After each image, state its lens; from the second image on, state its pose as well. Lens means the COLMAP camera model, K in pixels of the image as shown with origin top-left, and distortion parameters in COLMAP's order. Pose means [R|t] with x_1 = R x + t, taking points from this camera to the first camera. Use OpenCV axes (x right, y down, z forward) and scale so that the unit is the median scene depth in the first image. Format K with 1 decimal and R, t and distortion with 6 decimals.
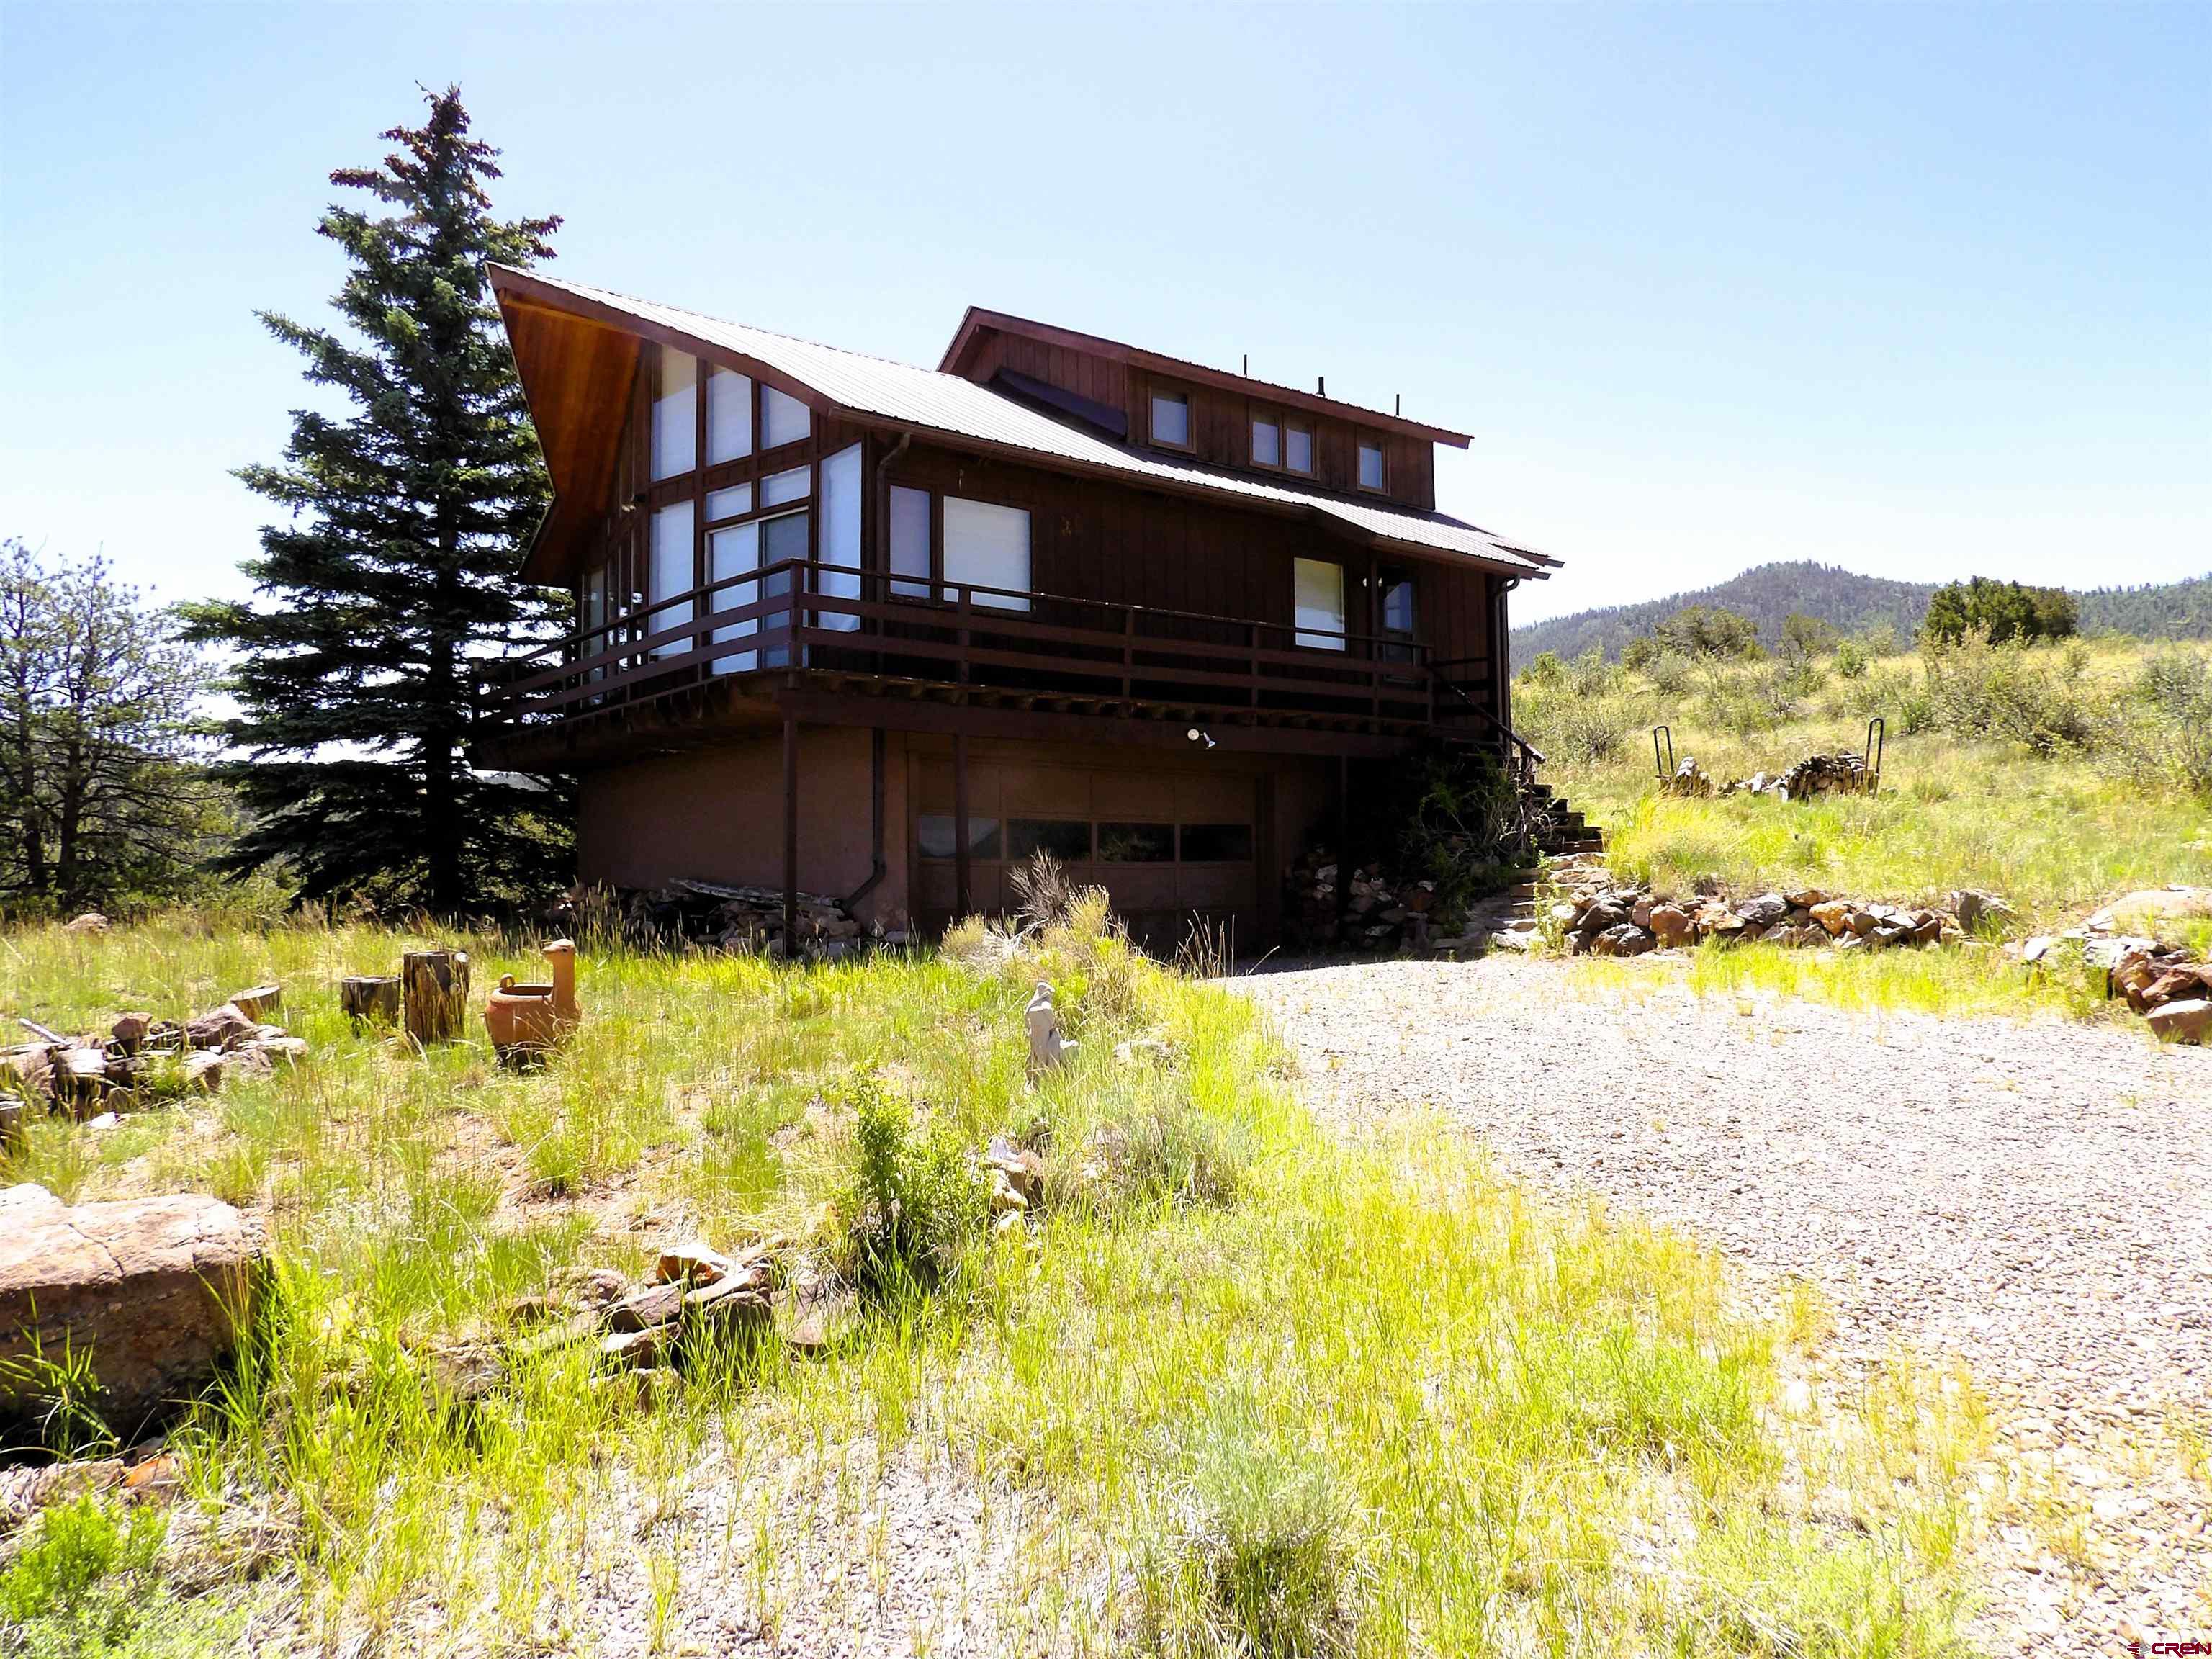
lens RADIAL K [[1586.9, 0, 1103.5], [0, 1586.9, 823.2], [0, 0, 1]] dist [-0.017030, 0.012674]
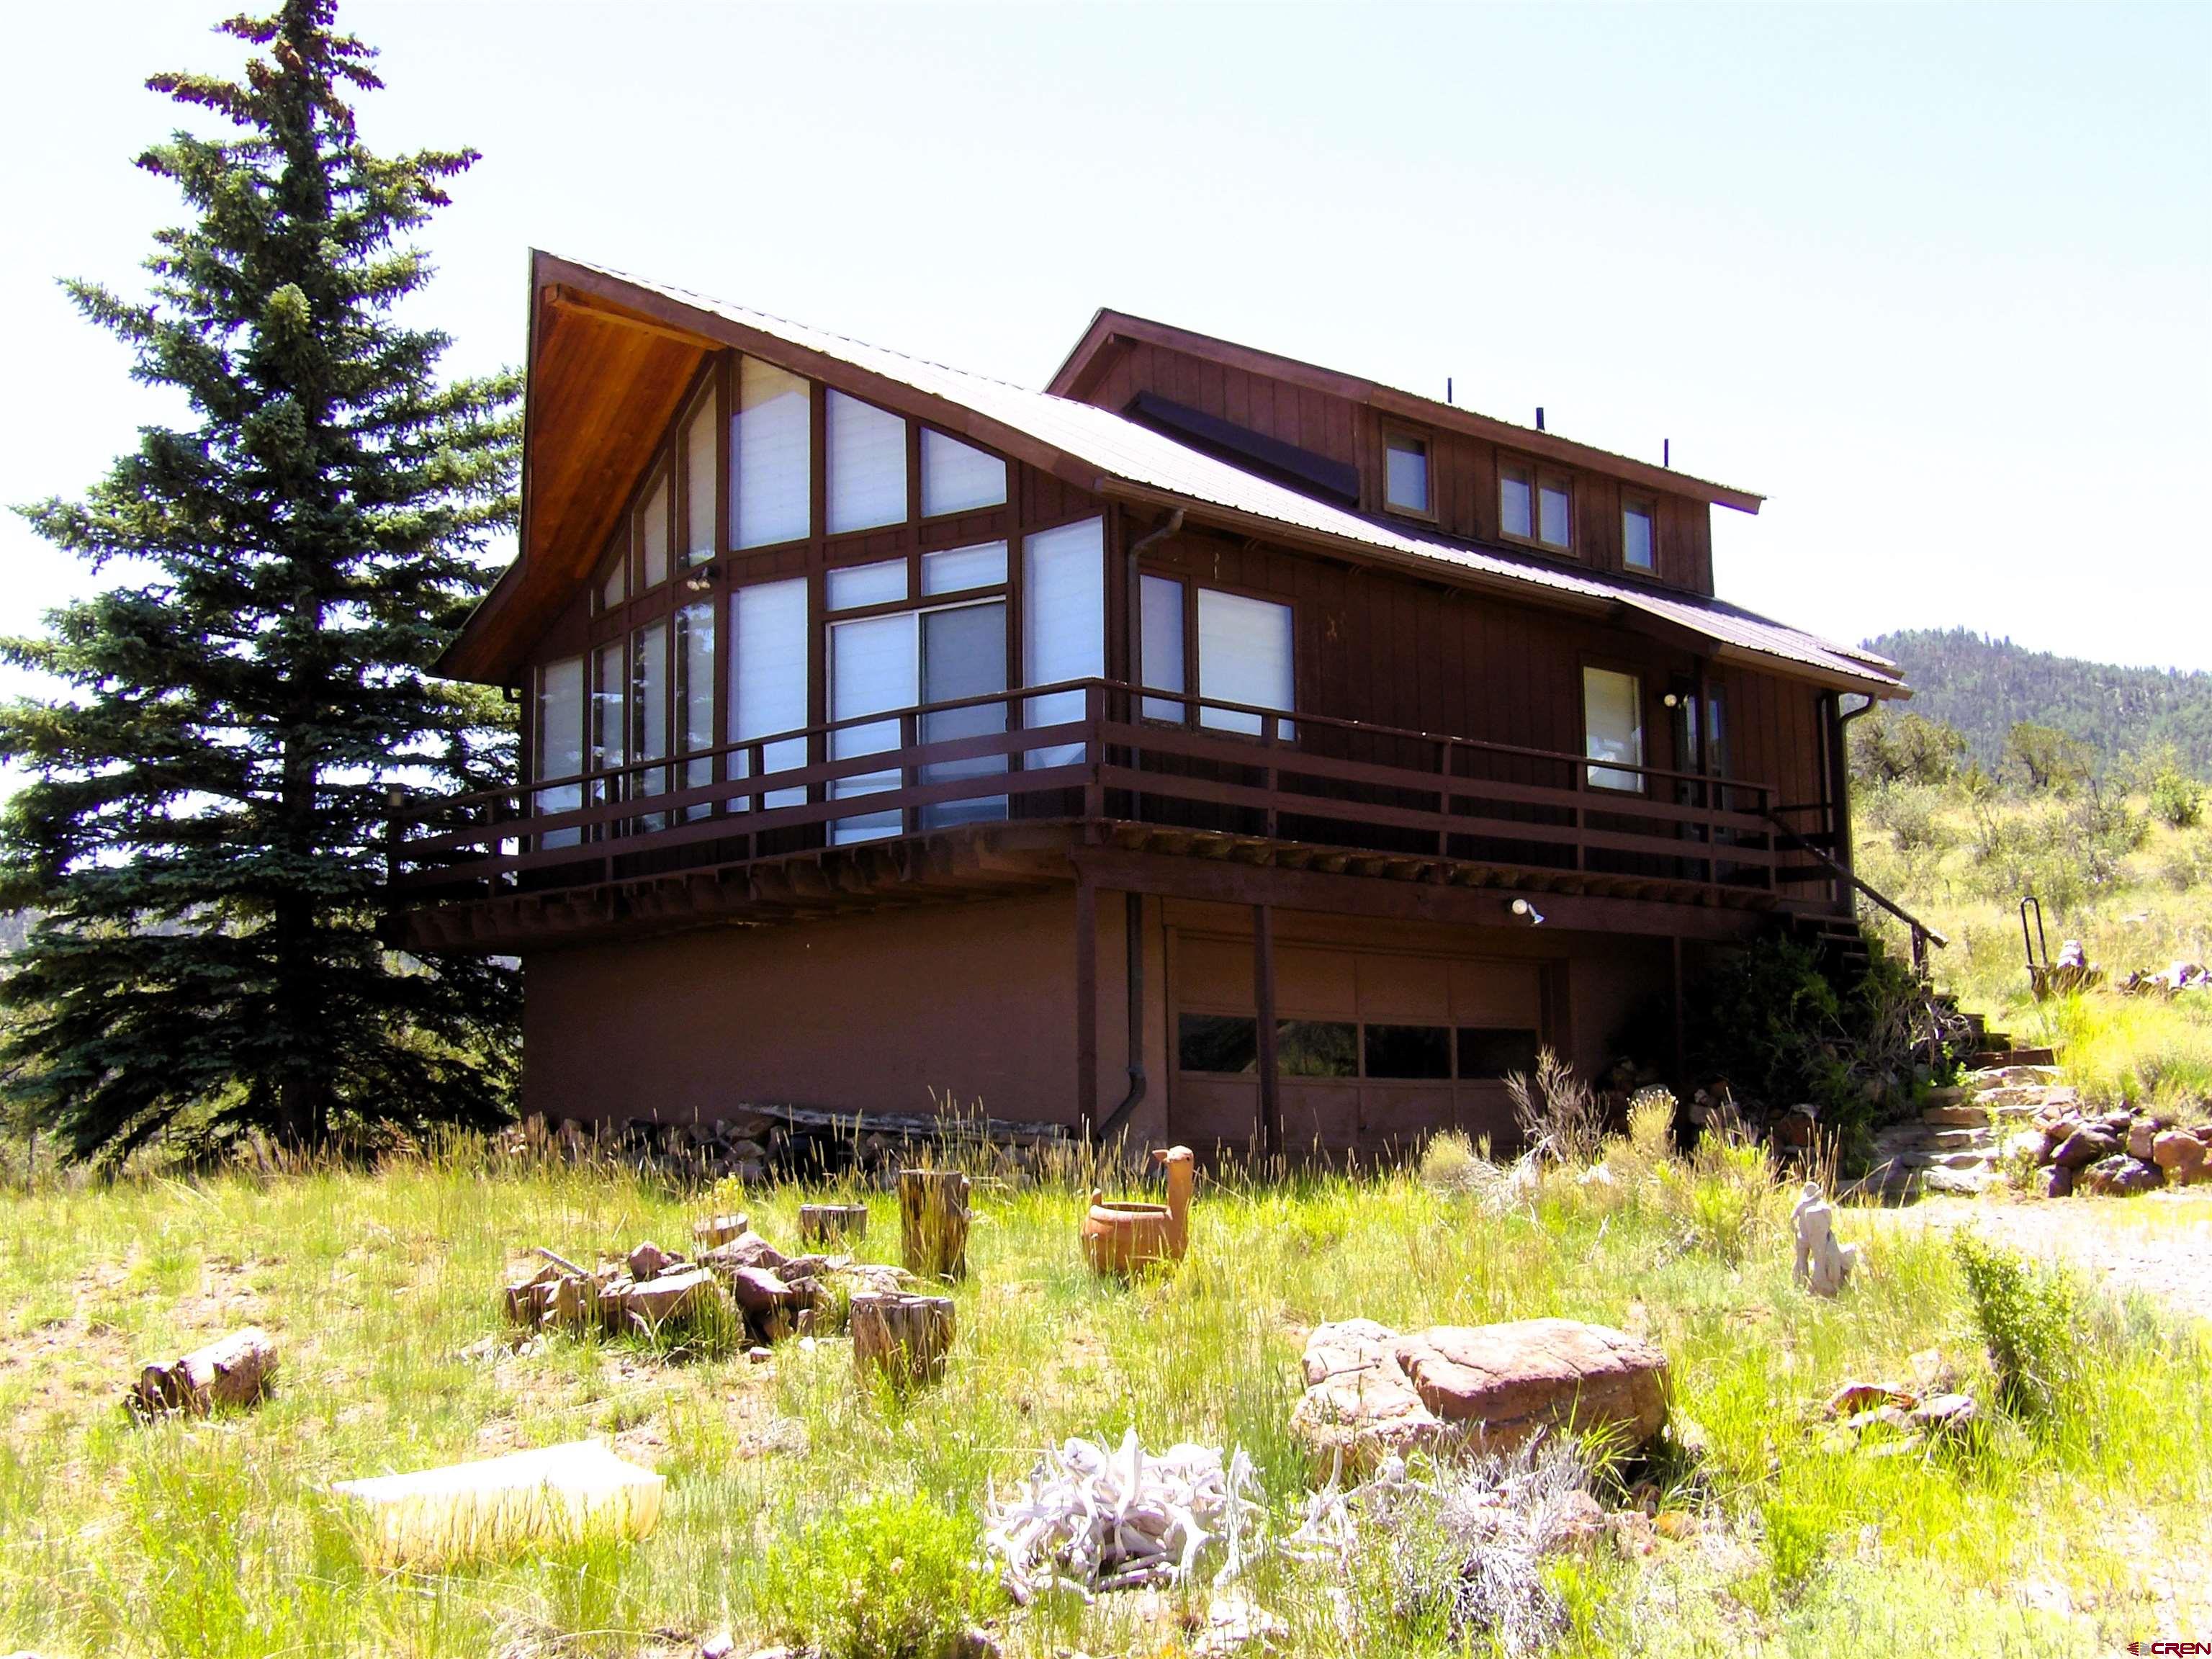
lens RADIAL K [[2624.9, 0, 1106.7], [0, 2624.9, 837.6], [0, 0, 1]] dist [0.029499, 0.000000]
pose [[0.994522, 0.009434, 0.104100, -0.224704], [-0.001262, 0.996930, -0.078293, 0.007607], [-0.104519, 0.077733, 0.991480, -0.181261]]
